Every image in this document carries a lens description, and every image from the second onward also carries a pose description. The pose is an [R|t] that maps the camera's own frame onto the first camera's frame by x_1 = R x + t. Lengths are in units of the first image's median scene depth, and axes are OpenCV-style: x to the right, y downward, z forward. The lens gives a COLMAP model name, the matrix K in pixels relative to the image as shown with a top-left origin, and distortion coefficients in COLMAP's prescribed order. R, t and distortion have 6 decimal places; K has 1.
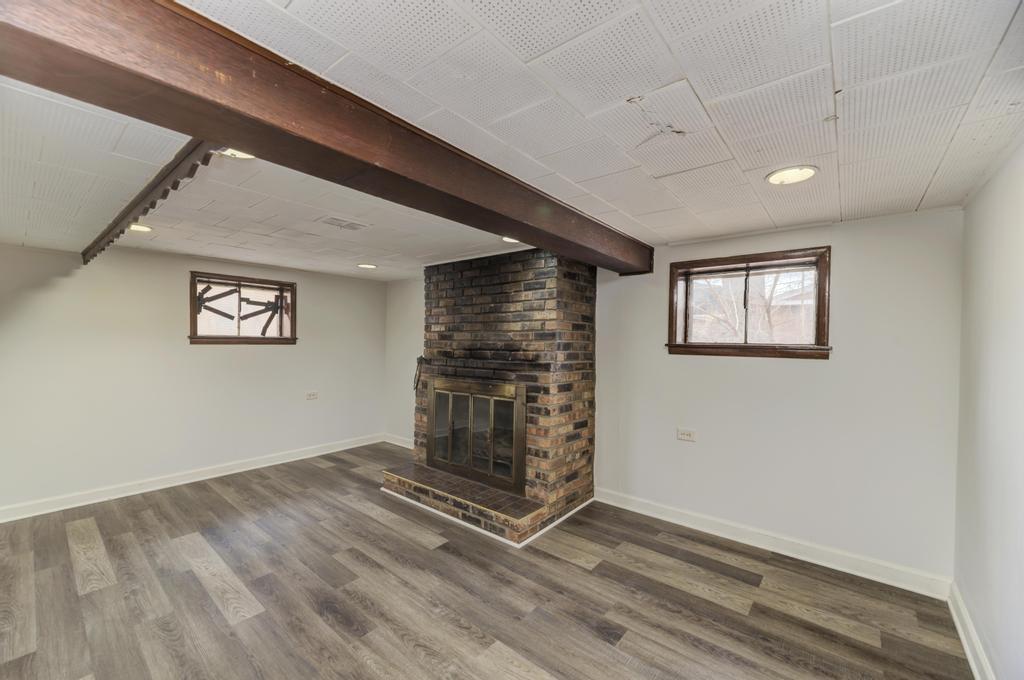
lens RADIAL K [[410.3, 0, 513.8], [0, 410.3, 340.1], [0, 0, 1]] dist [0.002892, -0.000807]
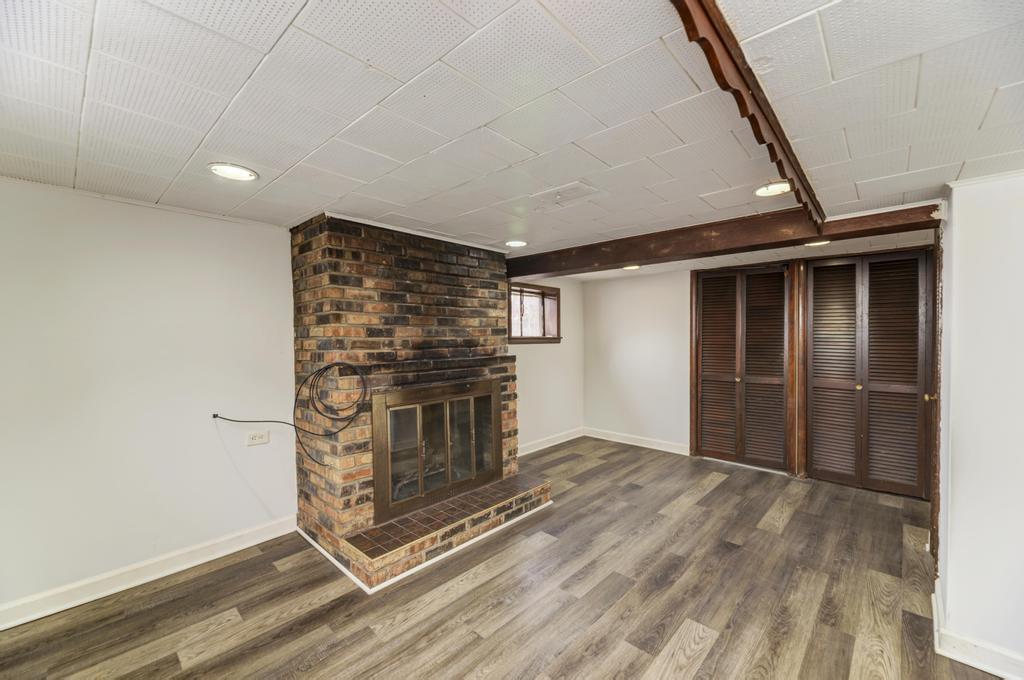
lens RADIAL K [[410.3, 0, 511.7], [0, 410.3, 339.7], [0, 0, 1]] dist [0.002892, -0.000807]
pose [[0.056973, -0.020855, 0.998158, -1.014709], [0.004591, 0.999777, 0.020627, -0.010610], [-0.998365, 0.003407, 0.057056, 0.872049]]
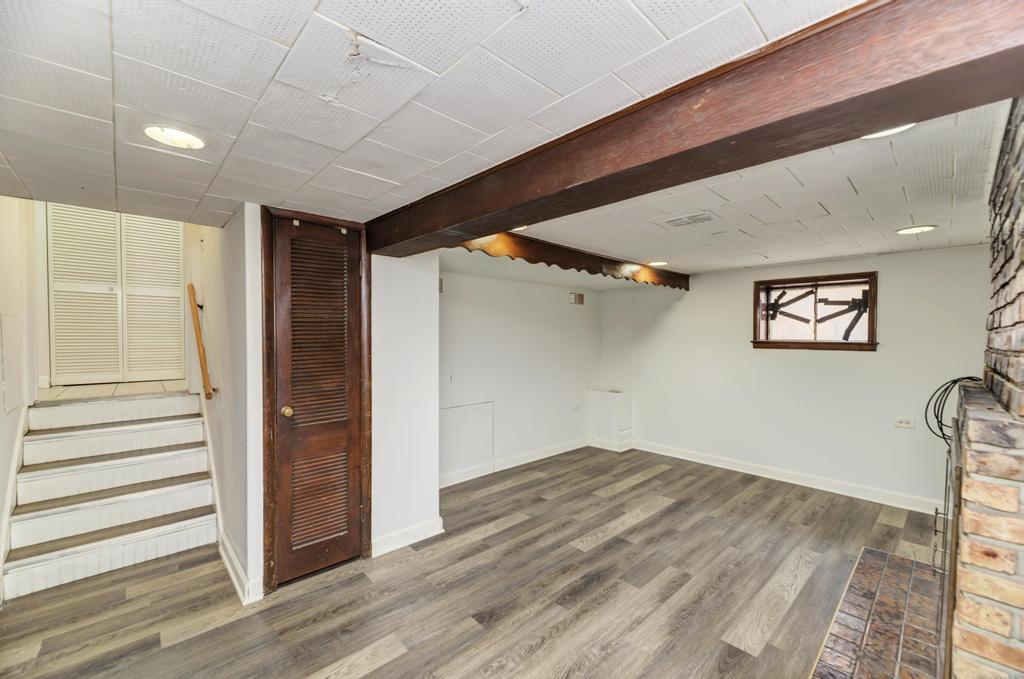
lens RADIAL K [[410.3, 0, 509.0], [0, 410.3, 341.9], [0, 0, 1]] dist [0.002892, -0.000807]
pose [[-0.133052, 0.001944, -0.991107, 0.462152], [-0.006762, 0.999973, 0.002869, -0.007034], [0.991086, 0.007084, -0.133036, 0.598246]]
